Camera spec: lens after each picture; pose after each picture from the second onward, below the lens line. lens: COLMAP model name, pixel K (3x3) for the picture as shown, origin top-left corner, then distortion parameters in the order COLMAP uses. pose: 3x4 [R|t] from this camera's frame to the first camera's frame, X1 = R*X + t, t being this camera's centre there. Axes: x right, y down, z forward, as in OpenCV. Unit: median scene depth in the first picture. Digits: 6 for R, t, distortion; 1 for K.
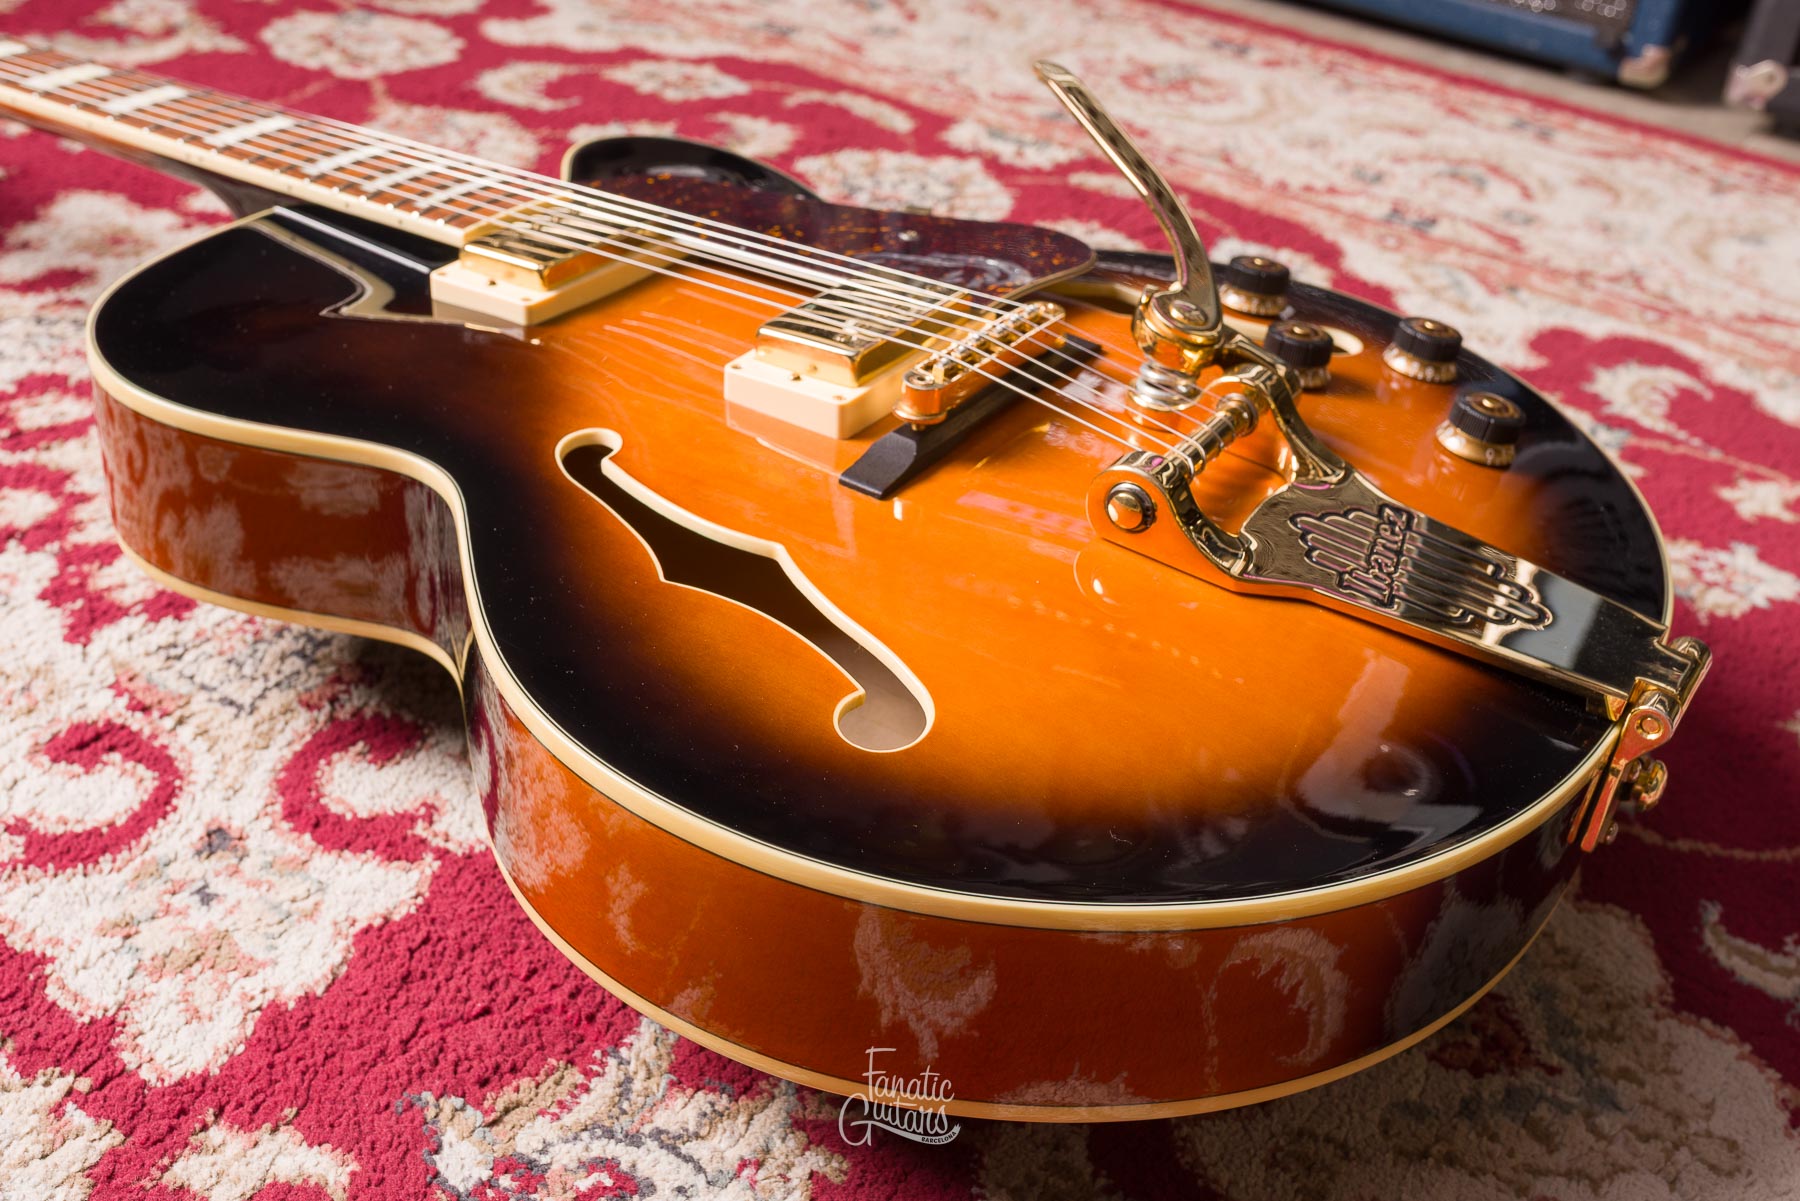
lens RADIAL K [[1971.4, 0, 900.0], [0, 1971.4, 600.5], [0, 0, 1]] dist [0.000209, -0.000721]
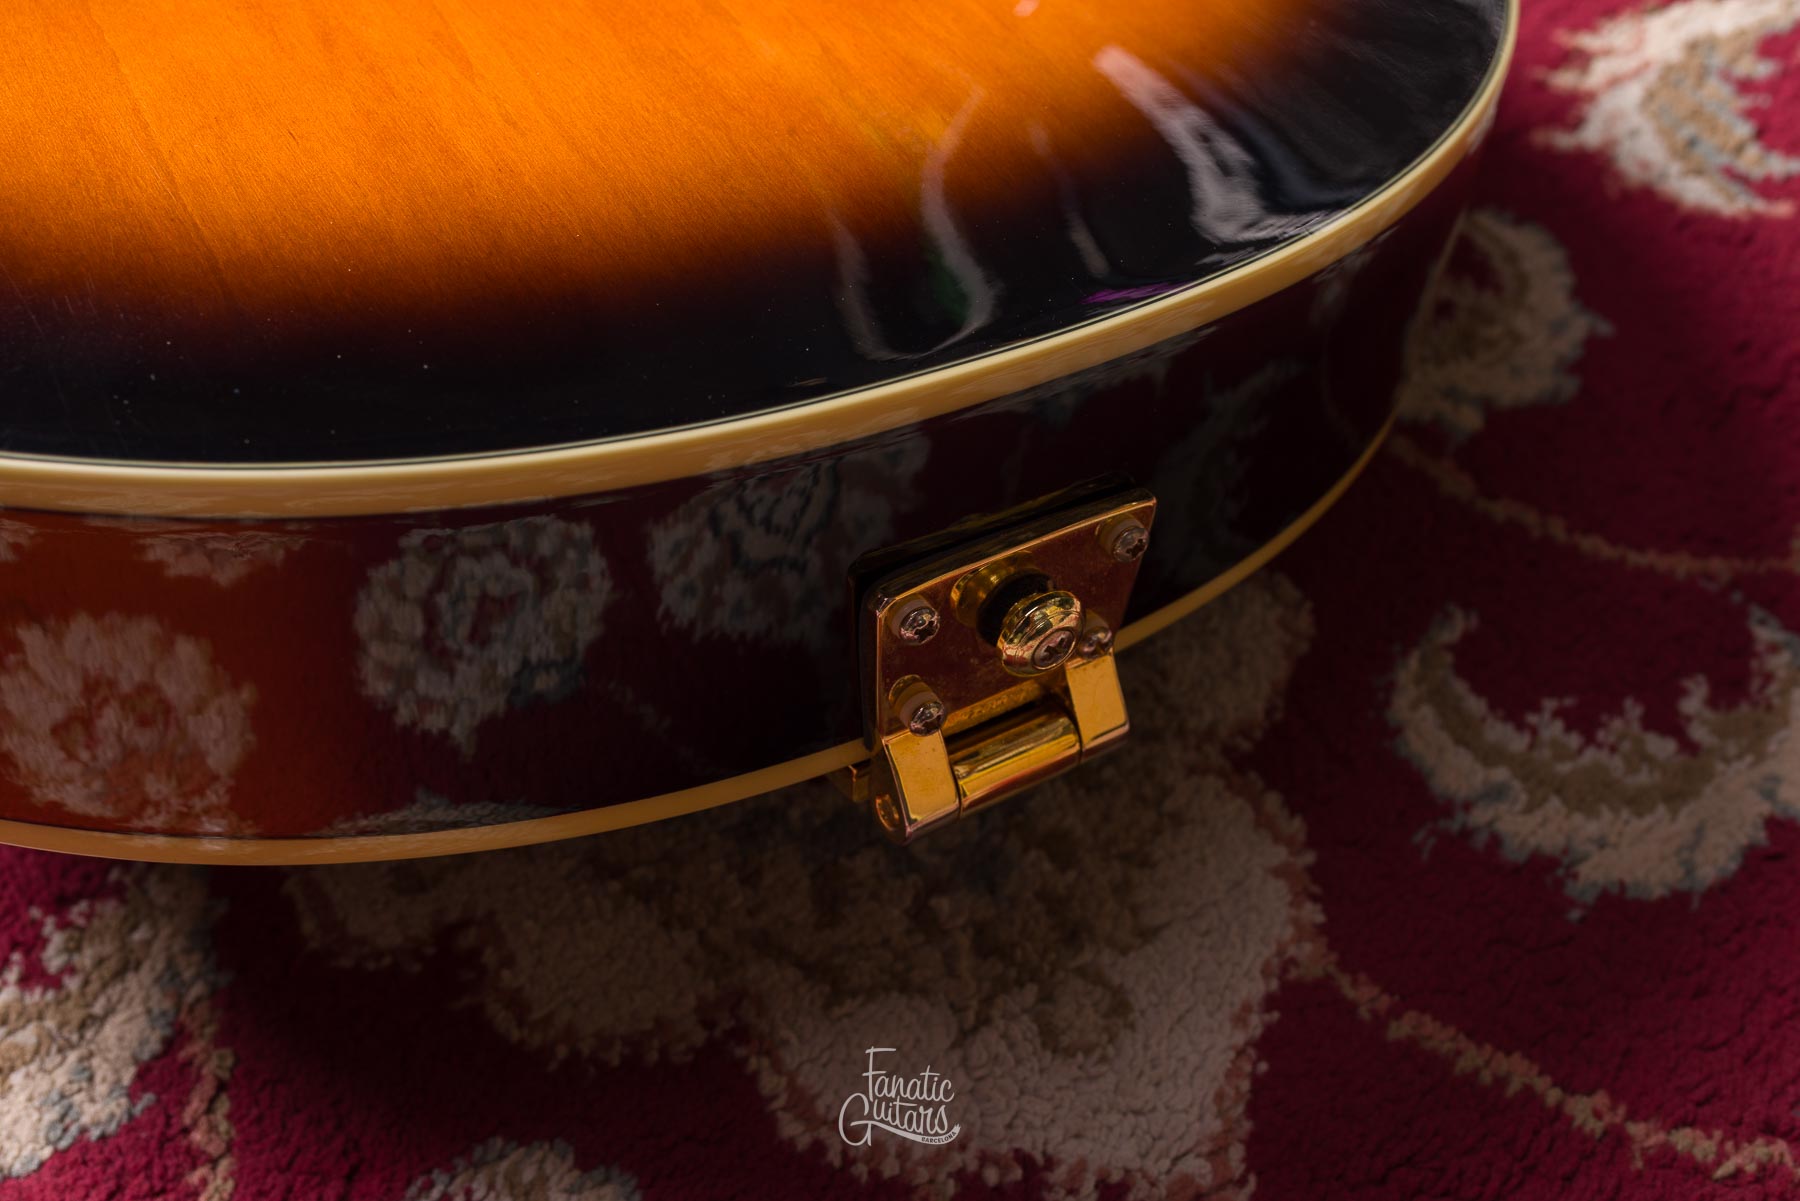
lens RADIAL K [[1820.9, 0, 900.0], [0, 1820.9, 600.5], [0, 0, 1]] dist [0.003555, 0.002162]
pose [[0.901388, 0.244649, -0.357277, 0.465898], [-0.122466, 0.935444, 0.331582, -0.012930], [0.415333, -0.255130, 0.873159, 0.457930]]
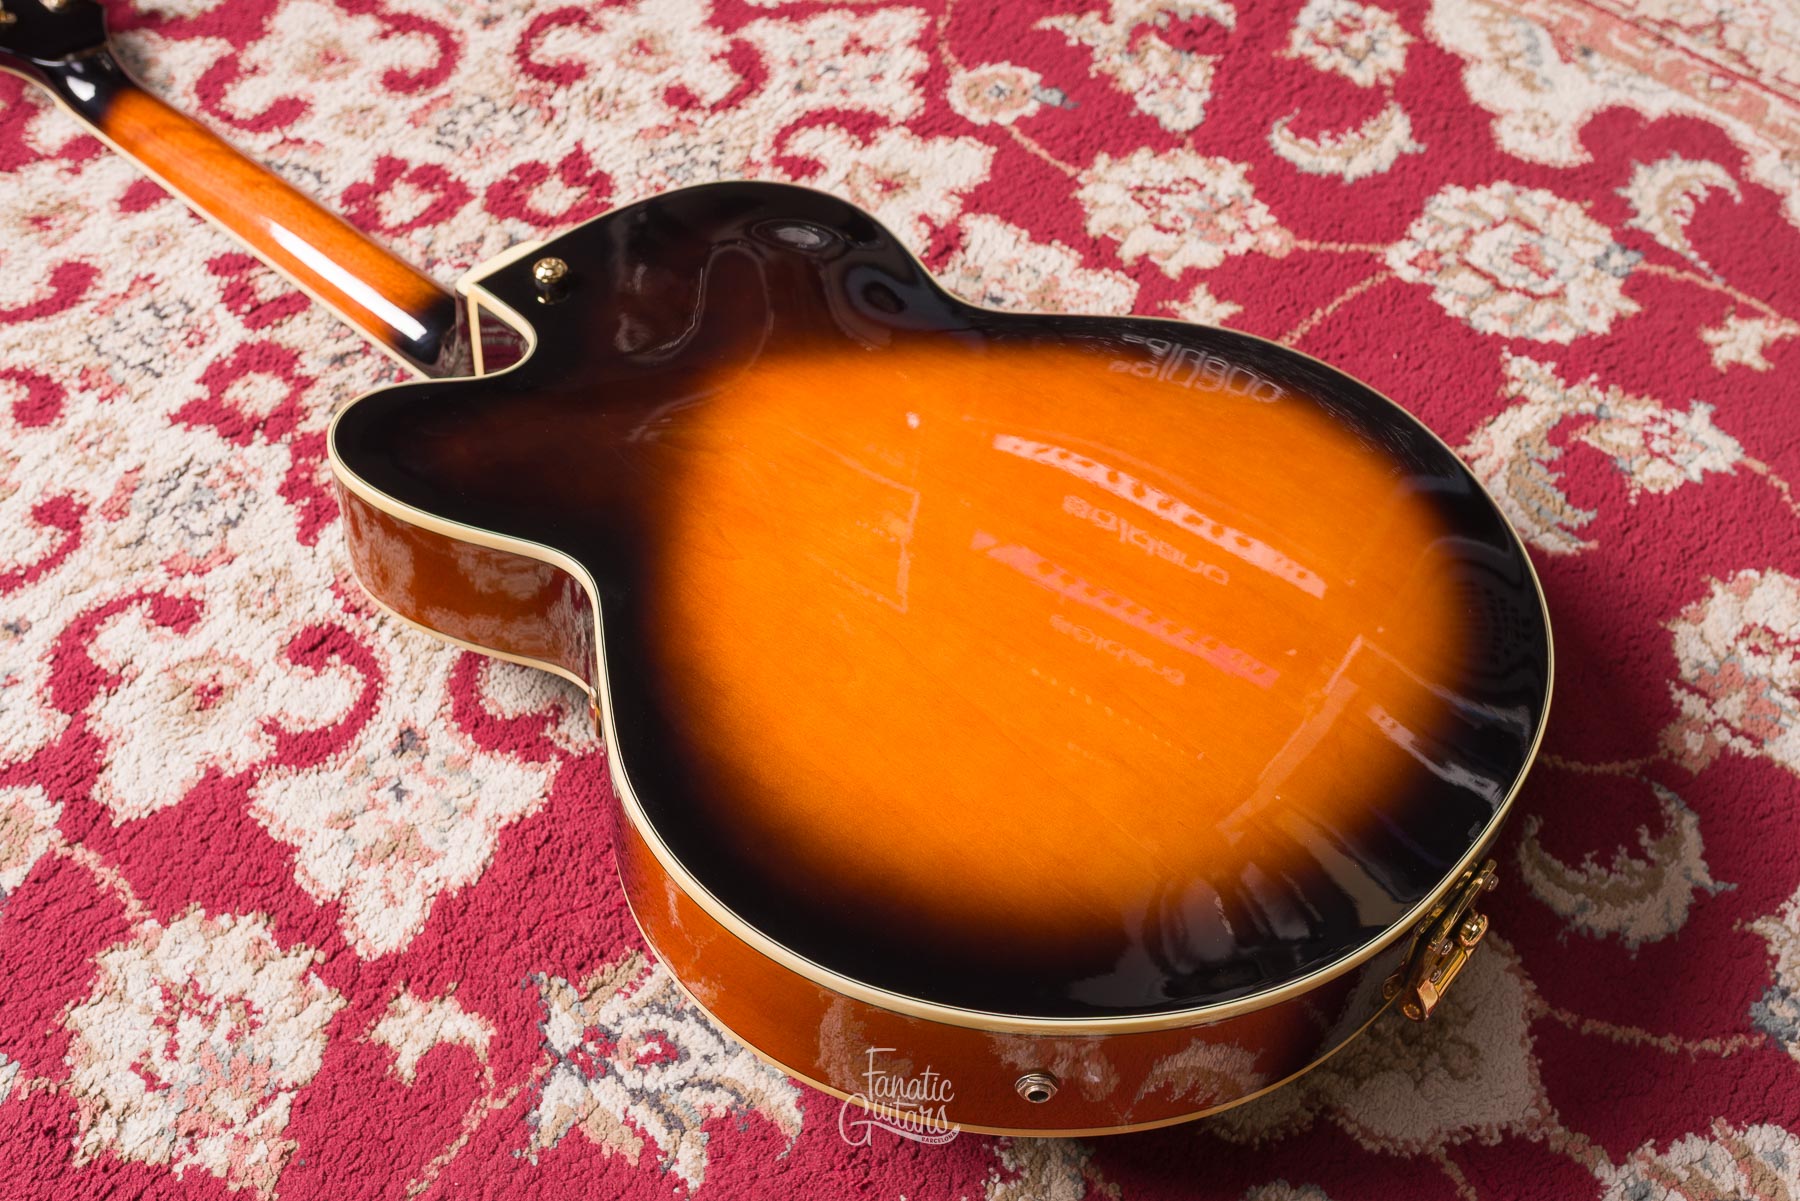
lens RADIAL K [[1748.3, 0, 900.0], [0, 1748.3, 600.5], [0, 0, 1]] dist [-0.002089, 0.006839]
pose [[0.988807, 0.052606, -0.139617, 0.159539], [0.003503, 0.927334, 0.374218, -0.411818], [0.149157, -0.370519, 0.916770, -0.046831]]
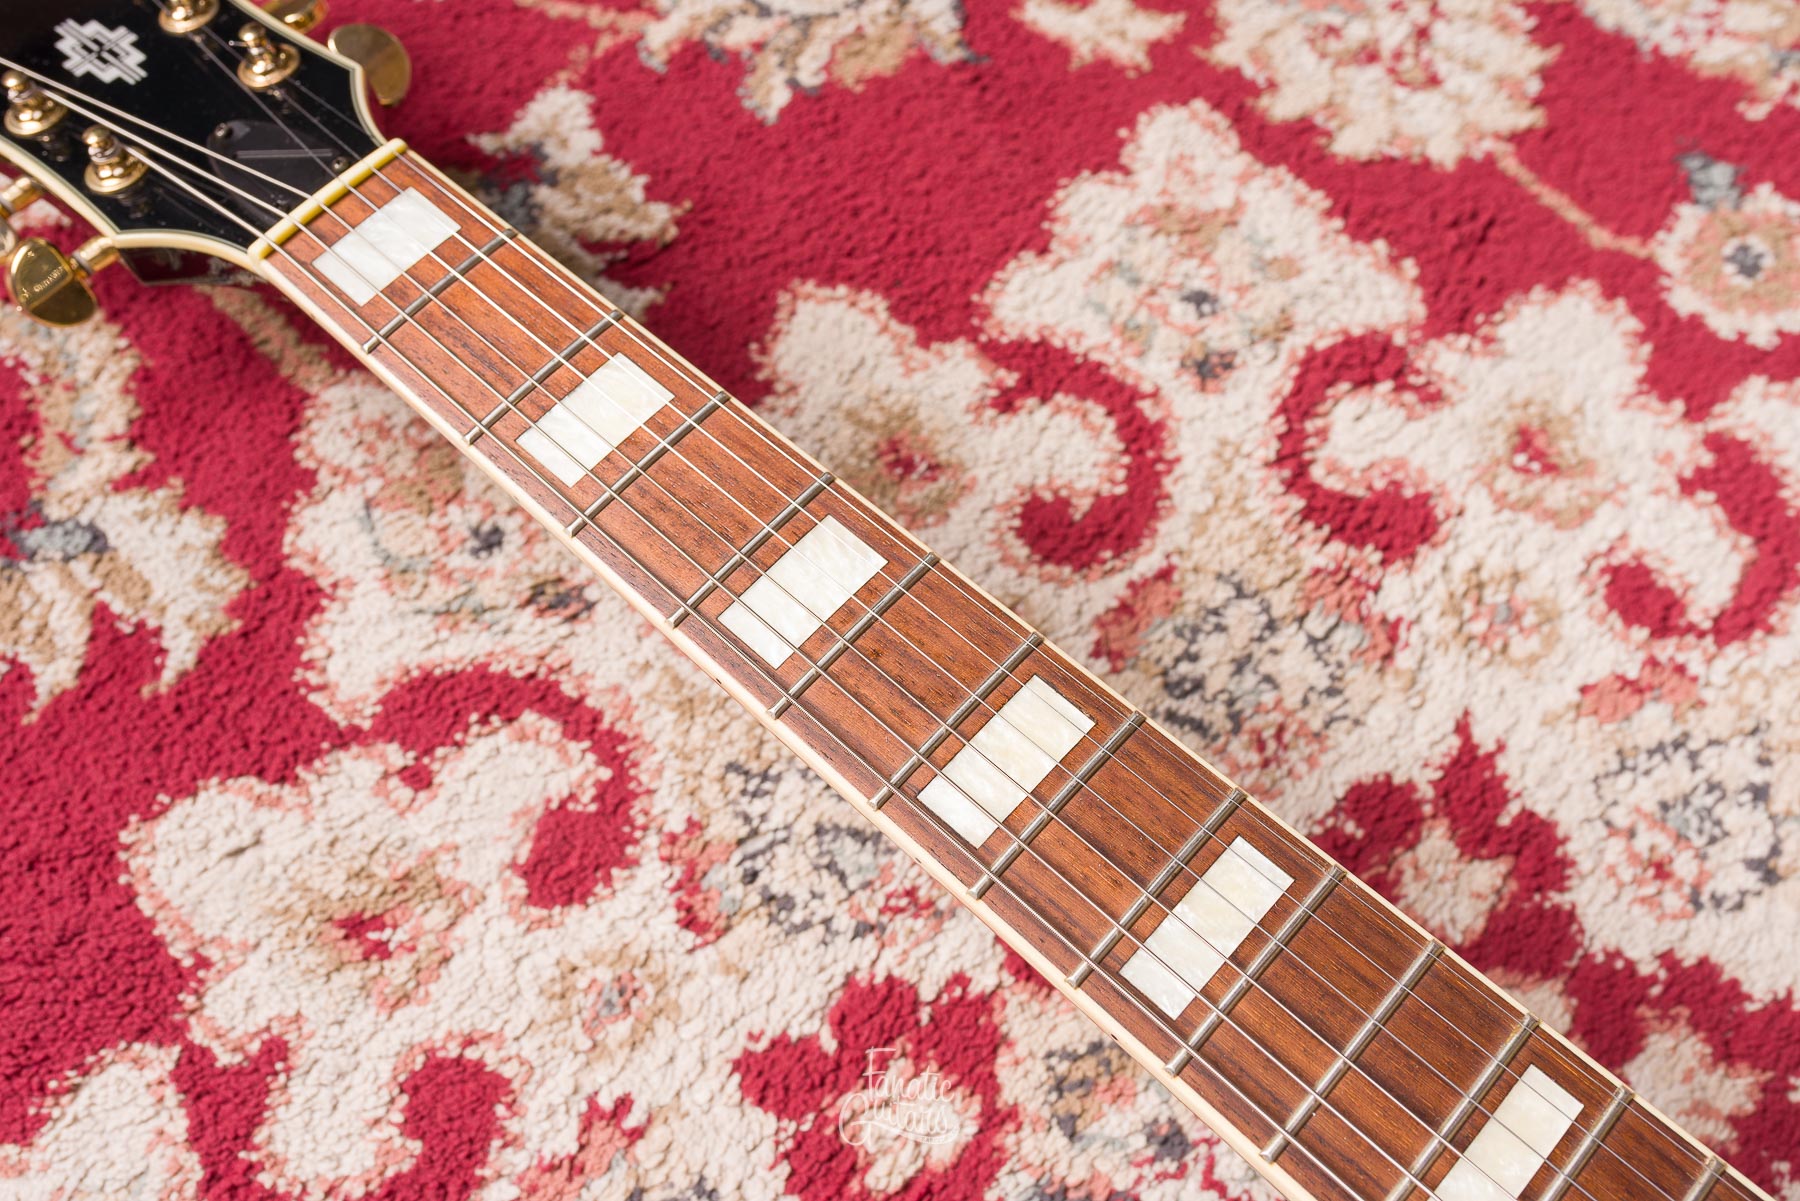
lens RADIAL K [[1804.8, 0, 900.0], [0, 1804.8, 600.5], [0, 0, 1]] dist [0.002599, -0.003640]
pose [[0.984784, 0.121068, -0.124667, -0.495310], [-0.036444, 0.845313, 0.533027, -0.645855], [0.169916, -0.520374, 0.836863, 0.821083]]
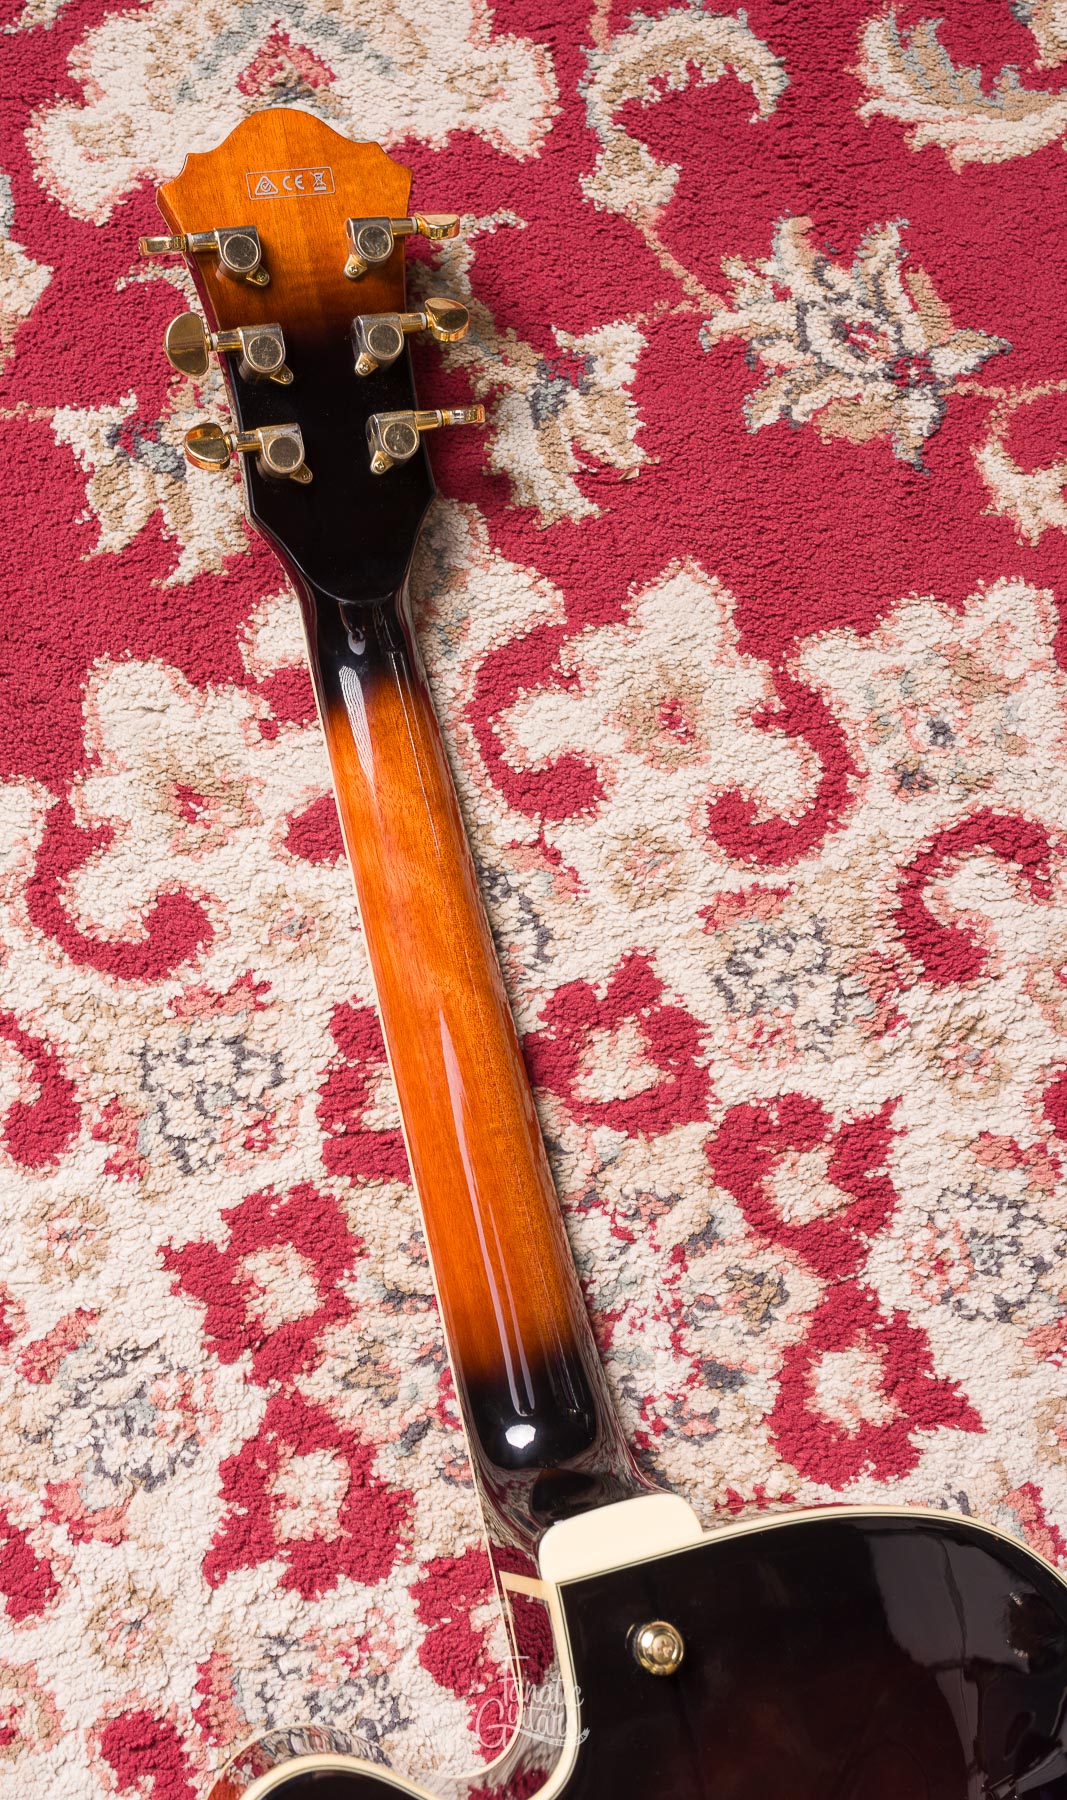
lens RADIAL K [[1805.0, 0, 423.7], [0, 1805.0, 849.0], [0, 0, 1]] dist [-0.001874, -0.004457]
pose [[0.708434, 0.666985, -0.230765, -0.401603], [-0.332843, 0.604056, 0.724107, -0.969807], [0.622364, -0.436174, 0.649935, 0.674949]]
